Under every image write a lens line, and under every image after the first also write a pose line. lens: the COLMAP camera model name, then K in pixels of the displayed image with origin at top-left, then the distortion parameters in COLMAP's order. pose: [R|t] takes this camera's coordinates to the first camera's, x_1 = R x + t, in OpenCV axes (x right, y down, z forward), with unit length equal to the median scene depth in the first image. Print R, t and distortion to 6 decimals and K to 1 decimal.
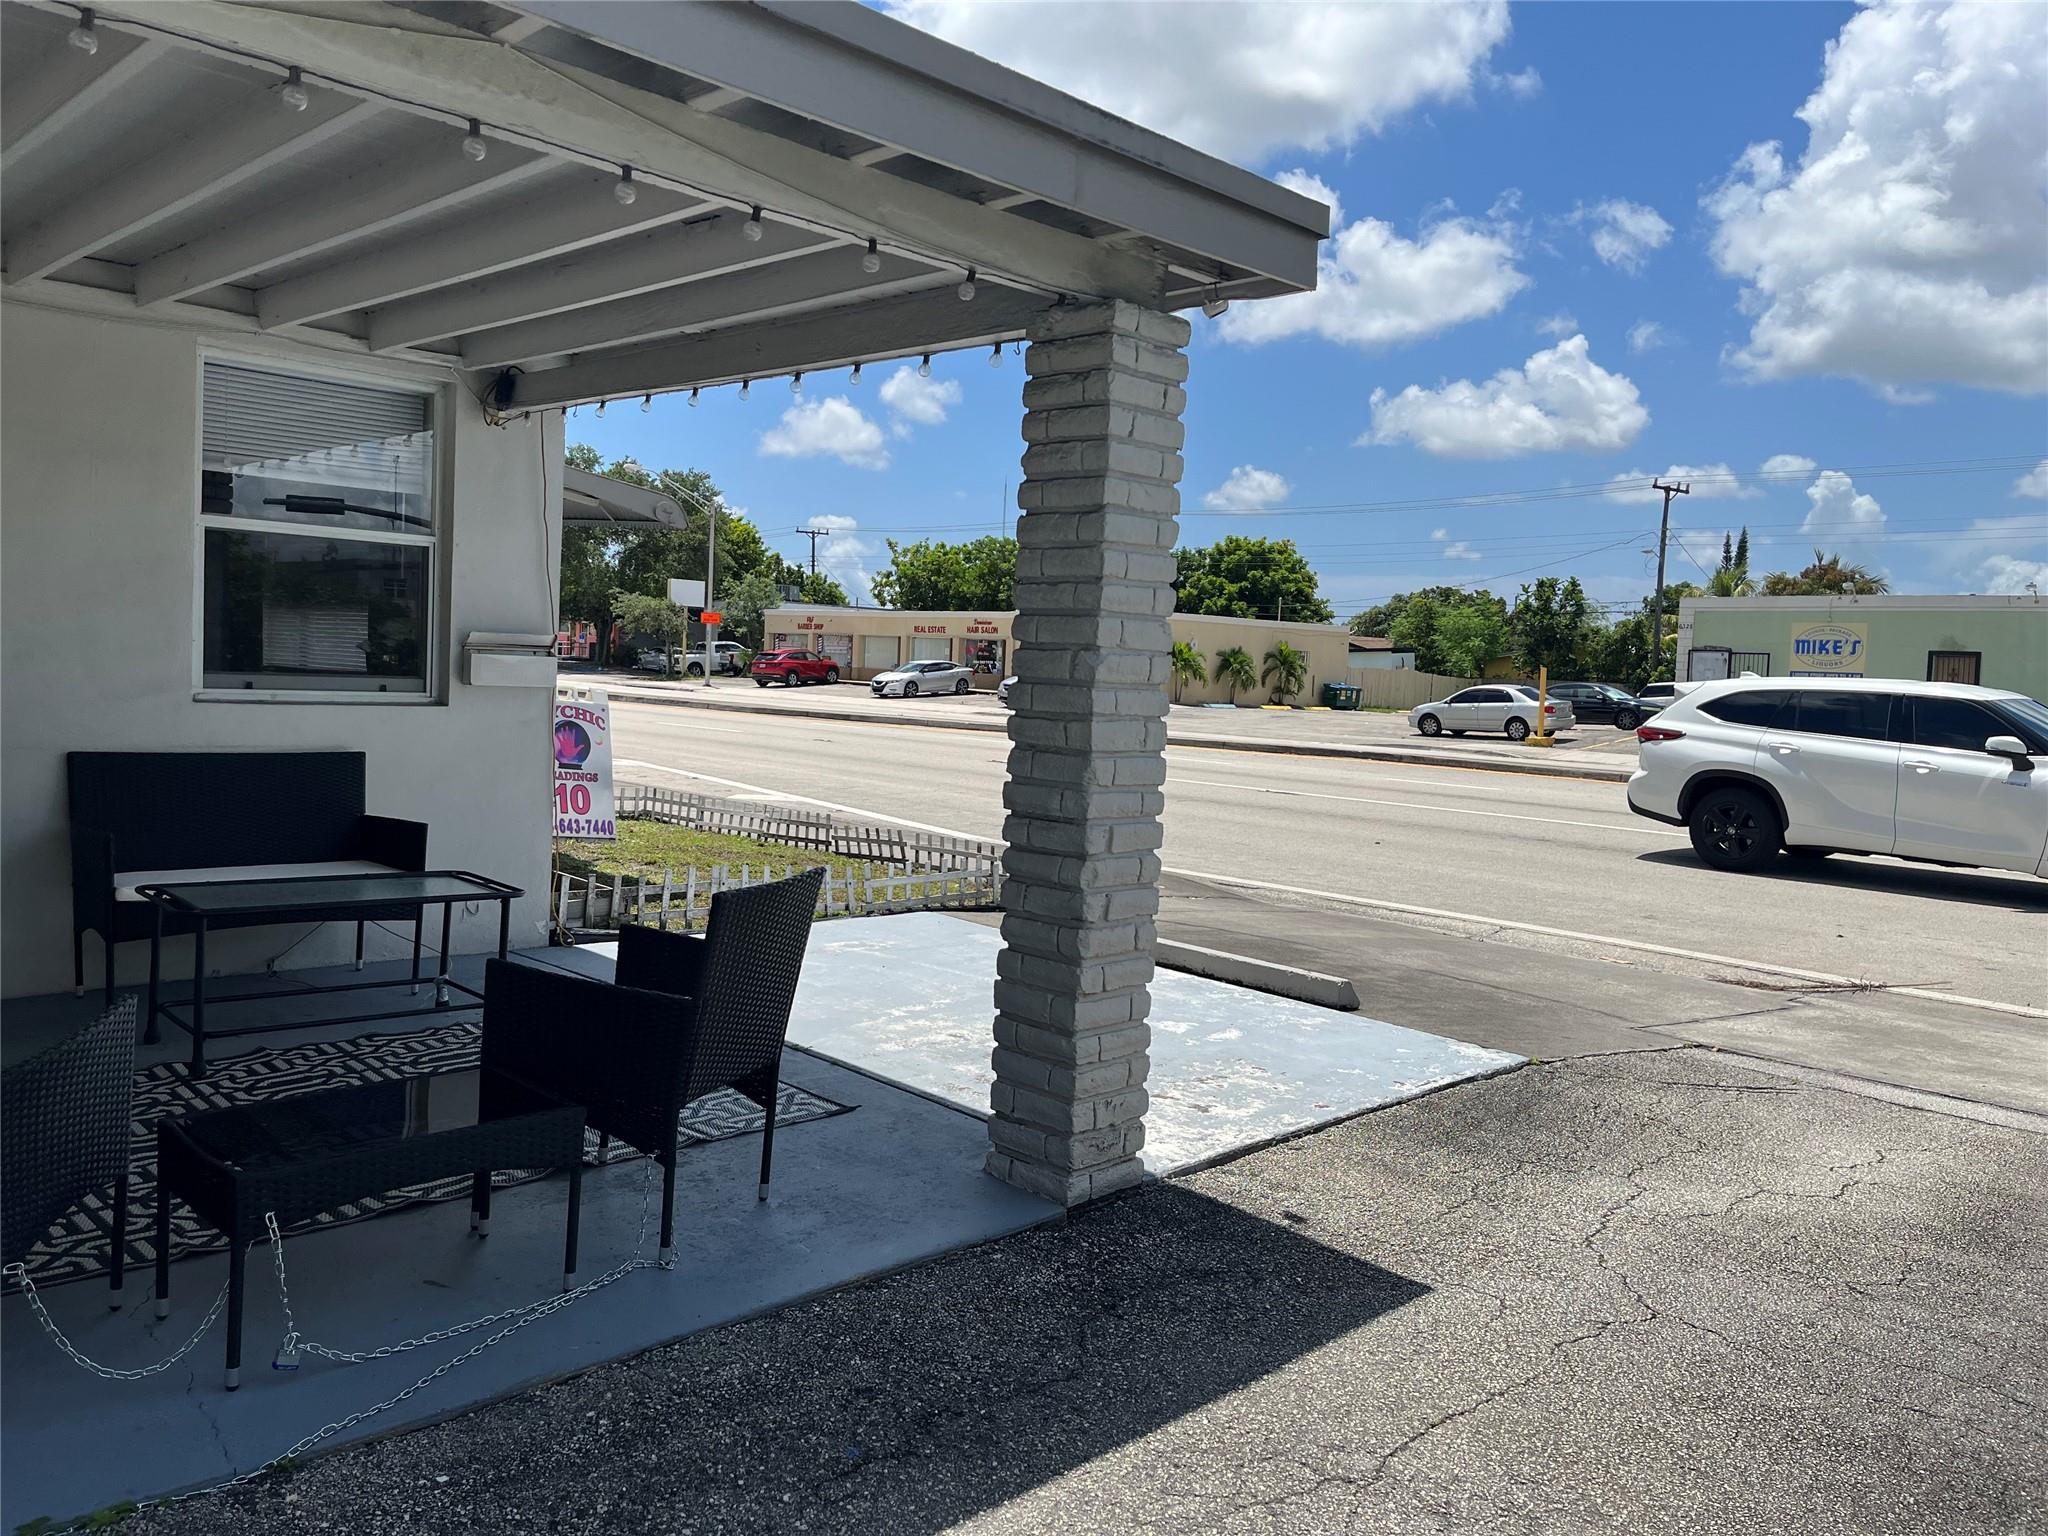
lens RADIAL K [[1568.5, 0, 1030.0], [0, 1568.5, 768.5], [0, 0, 1]] dist [0.073306, -0.086822]
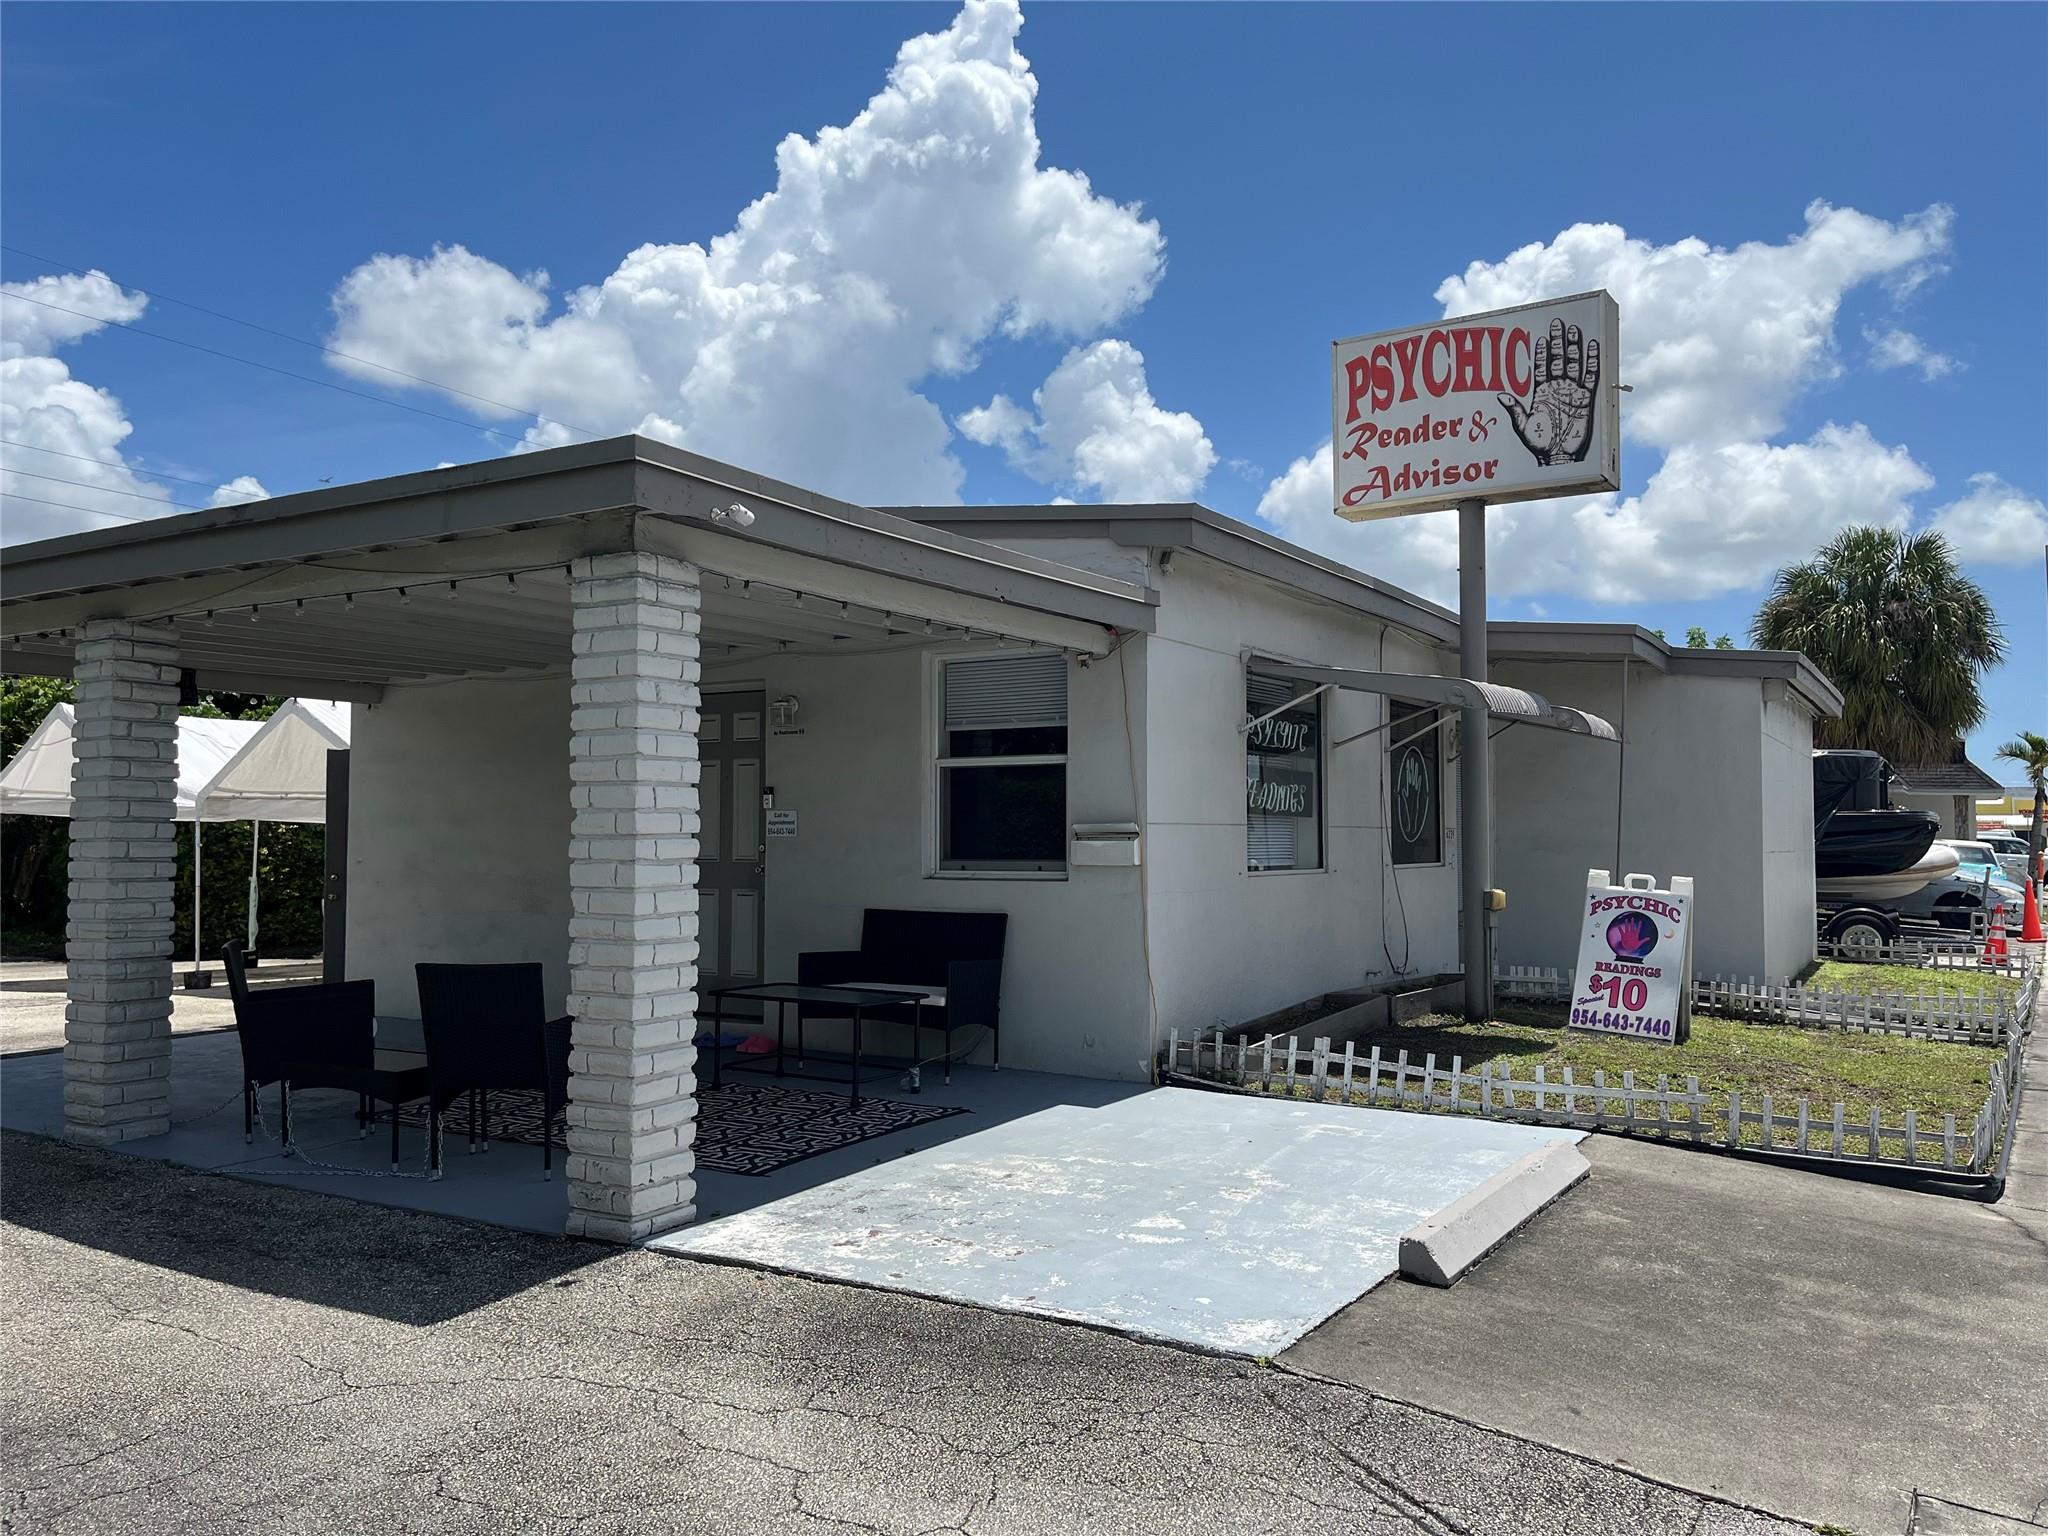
lens RADIAL K [[1568.5, 0, 1030.0], [0, 1568.5, 768.5], [0, 0, 1]] dist [0.073306, -0.086822]
pose [[0.232335, -0.086606, -0.968772, 1.088136], [-0.056134, 0.993174, -0.102250, 0.004048], [0.971015, 0.078137, 0.225887, 0.794959]]
